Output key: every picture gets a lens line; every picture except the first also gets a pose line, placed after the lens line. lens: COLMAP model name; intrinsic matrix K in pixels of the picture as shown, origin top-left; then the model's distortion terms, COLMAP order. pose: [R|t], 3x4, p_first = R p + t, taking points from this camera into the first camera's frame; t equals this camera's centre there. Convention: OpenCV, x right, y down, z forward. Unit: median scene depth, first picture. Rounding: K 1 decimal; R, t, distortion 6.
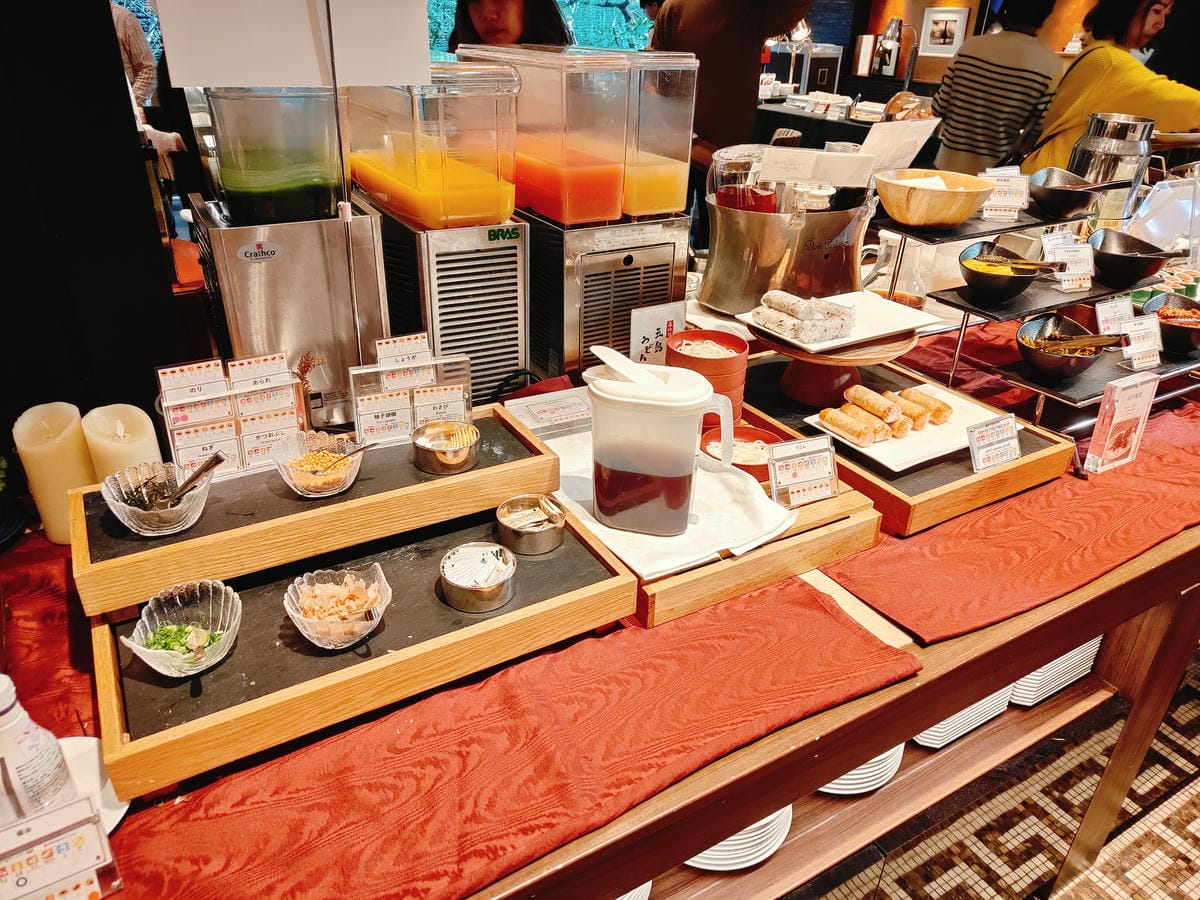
lens RADIAL K [[839.7, 0, 600.0], [0, 839.7, 450.0], [0, 0, 1]] dist [0.000531, 0.002975]
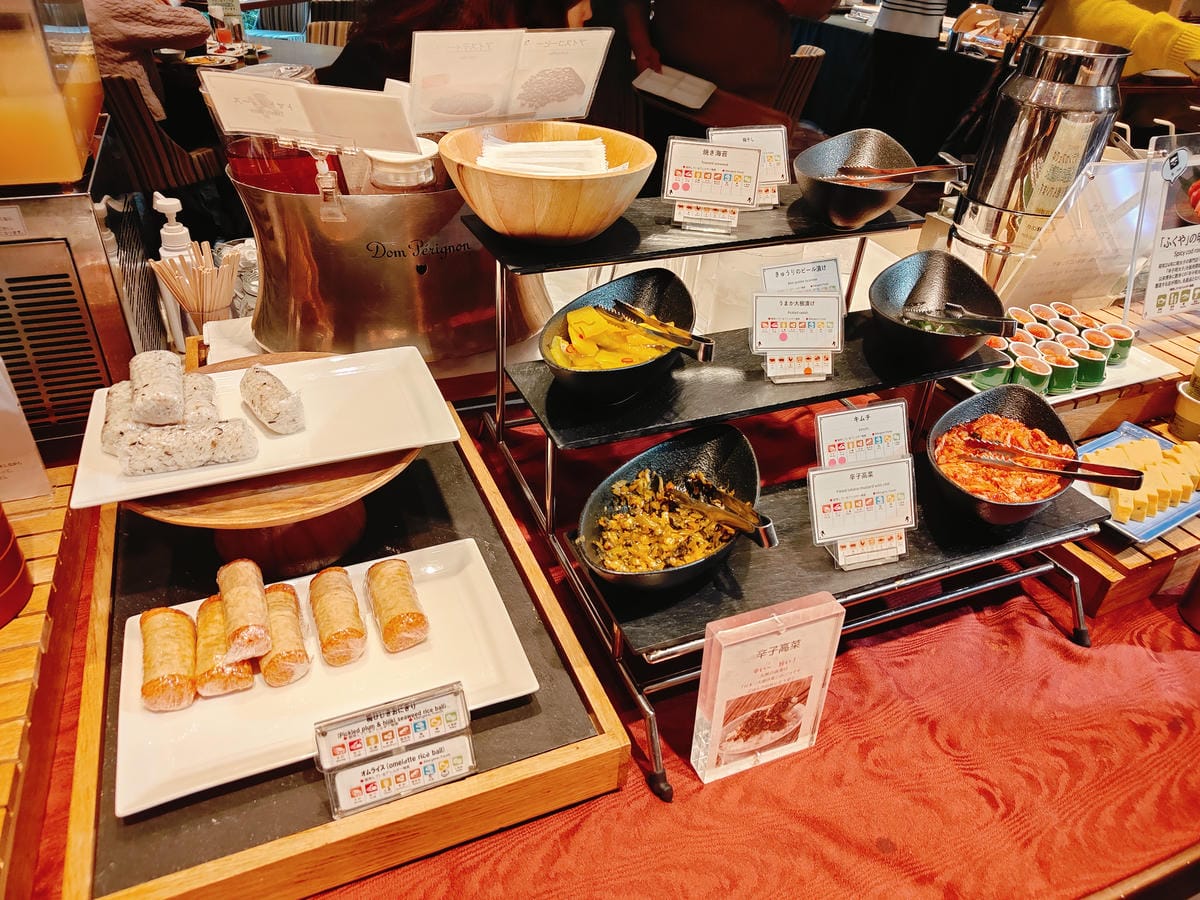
lens RADIAL K [[839.7, 0, 600.0], [0, 839.7, 450.0], [0, 0, 1]] dist [0.000531, 0.002975]
pose [[0.990485, 0.090869, -0.103352, 0.478583], [-0.080984, 0.992070, 0.096123, -0.177420], [0.111267, -0.086839, 0.989989, 0.440047]]
